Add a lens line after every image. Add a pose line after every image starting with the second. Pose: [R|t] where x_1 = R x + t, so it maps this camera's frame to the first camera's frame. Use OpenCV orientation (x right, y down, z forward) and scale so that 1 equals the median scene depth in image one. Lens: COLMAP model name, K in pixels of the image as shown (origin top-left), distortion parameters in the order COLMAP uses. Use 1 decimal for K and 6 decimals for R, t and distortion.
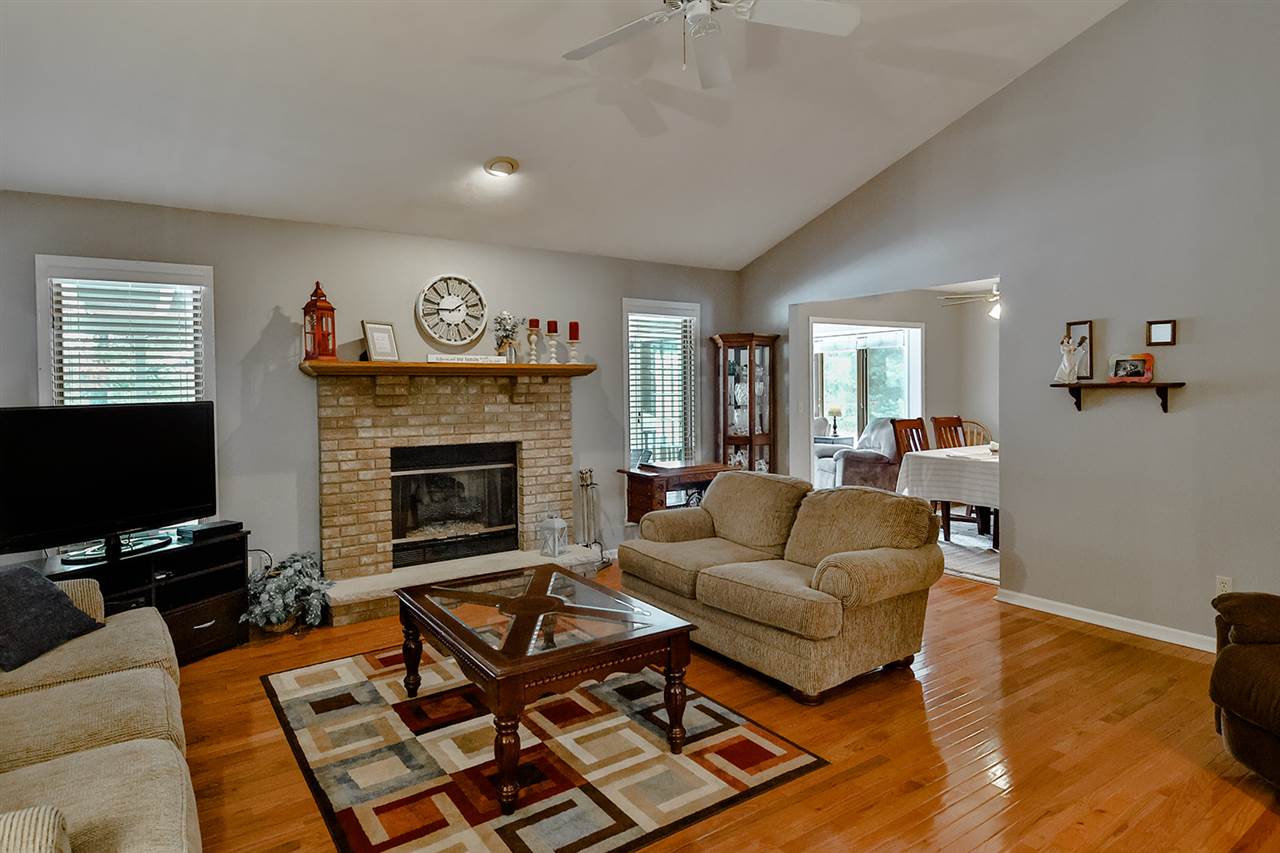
lens RADIAL K [[716.8, 0, 640.7], [0, 716.8, 401.3], [0, 0, 1]] dist [0.032337, -0.000774]
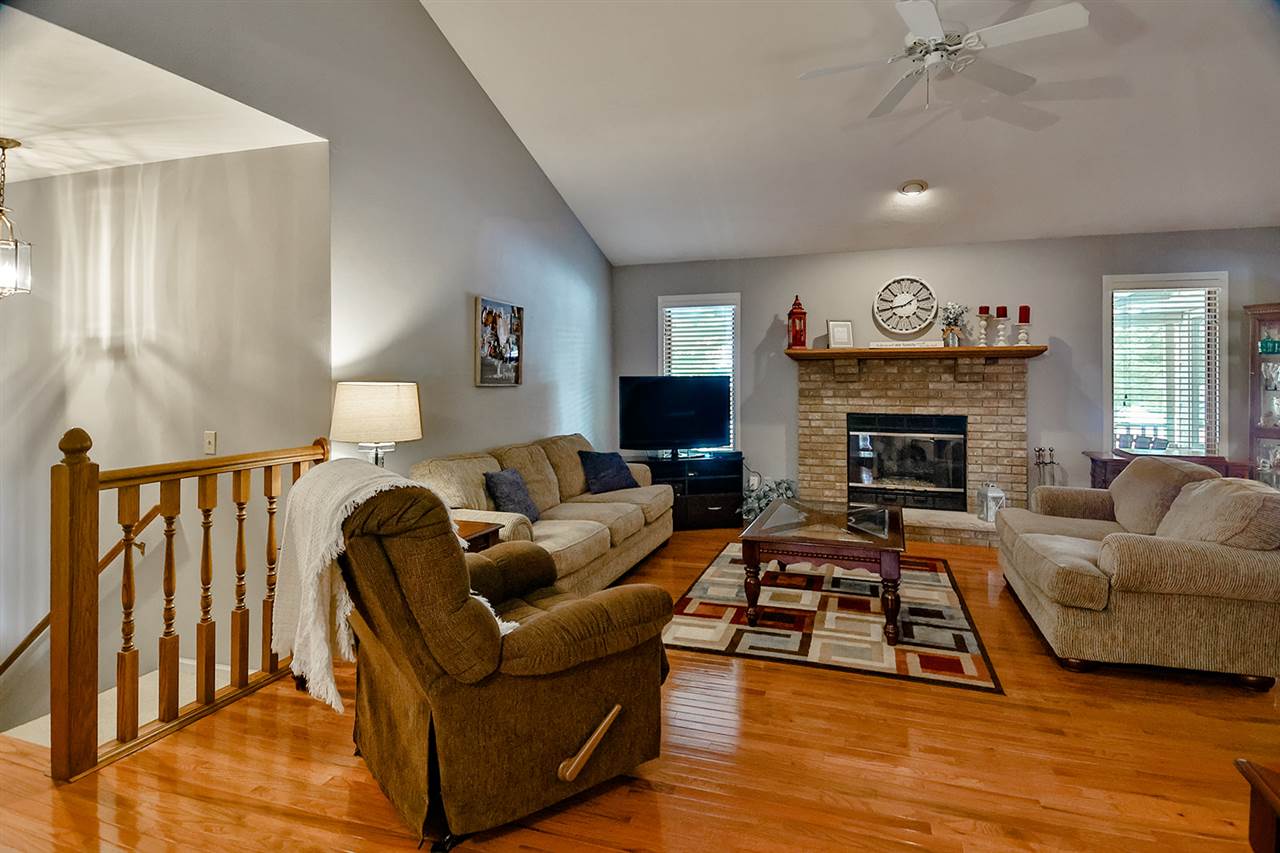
lens RADIAL K [[675.6, 0, 645.3], [0, 675.6, 385.9], [0, 0, 1]] dist [0.000552, -0.000285]
pose [[0.597156, 0.019072, -0.801898, 0.440560], [-0.020305, 0.999756, 0.008657, 0.011457], [0.801868, 0.011113, 0.597398, -0.050113]]
